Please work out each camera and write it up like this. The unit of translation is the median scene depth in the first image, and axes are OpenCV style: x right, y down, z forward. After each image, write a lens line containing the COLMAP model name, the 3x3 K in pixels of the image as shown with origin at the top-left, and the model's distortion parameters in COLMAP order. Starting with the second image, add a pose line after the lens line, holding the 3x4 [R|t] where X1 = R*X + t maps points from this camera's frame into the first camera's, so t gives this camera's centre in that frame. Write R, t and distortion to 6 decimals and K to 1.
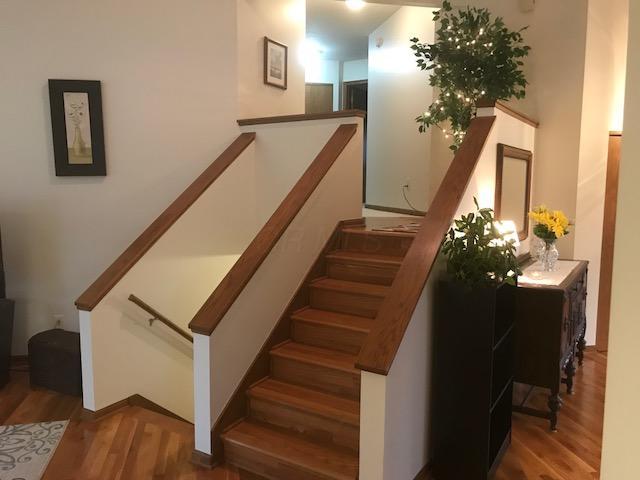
lens RADIAL K [[522.9, 0, 318.9], [0, 522.9, 238.4], [0, 0, 1]] dist [0.023616, -0.040215]
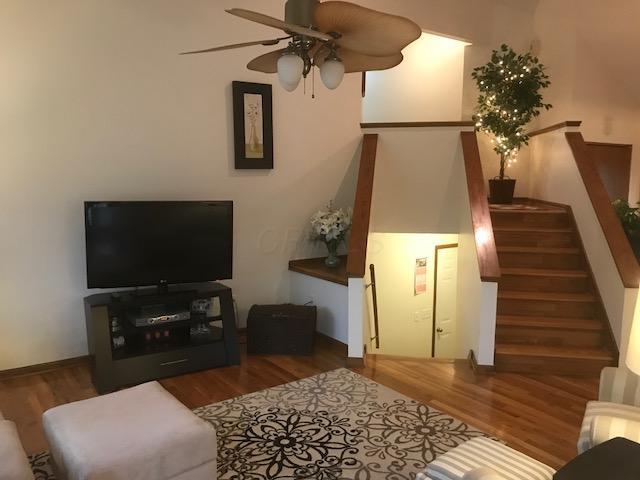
lens RADIAL K [[522.9, 0, 318.1], [0, 522.9, 245.4], [0, 0, 1]] dist [0.023616, -0.040215]
pose [[0.913540, -0.052296, 0.403373, -0.855453], [0.039492, 0.998419, 0.040001, 0.004831], [-0.404827, -0.020612, 0.914161, -0.085064]]
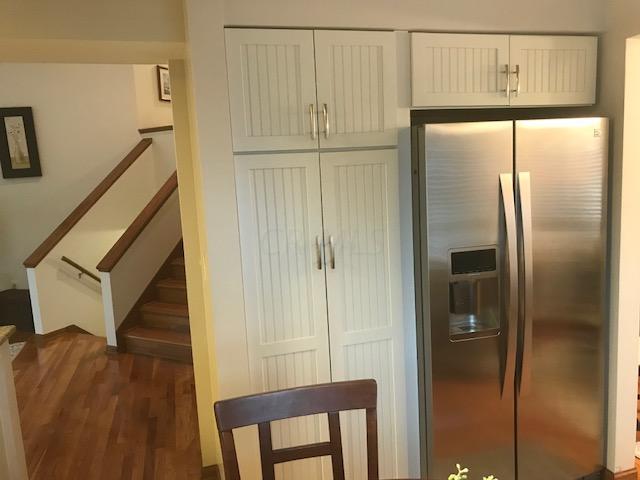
lens RADIAL K [[522.9, 0, 322.8], [0, 522.9, 239.1], [0, 0, 1]] dist [0.023616, -0.040215]
pose [[0.995238, -0.066197, 0.071550, 0.233167], [0.064021, 0.997426, 0.032295, 0.050682], [-0.073504, -0.027561, 0.996914, -0.455722]]
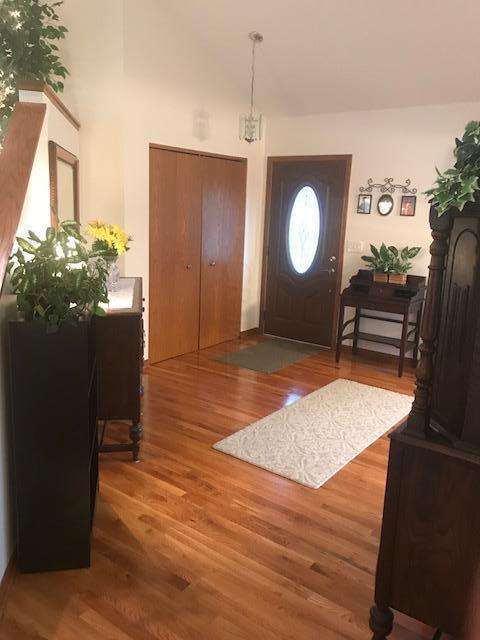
lens RADIAL K [[522.9, 0, 236.3], [0, 522.9, 318.1], [0, 0, 1]] dist [0.023616, -0.040215]
pose [[0.735367, -0.117590, 0.667389, -0.016240], [0.036062, 0.990225, 0.134738, -0.007708], [-0.676709, -0.075014, 0.732419, 0.173641]]
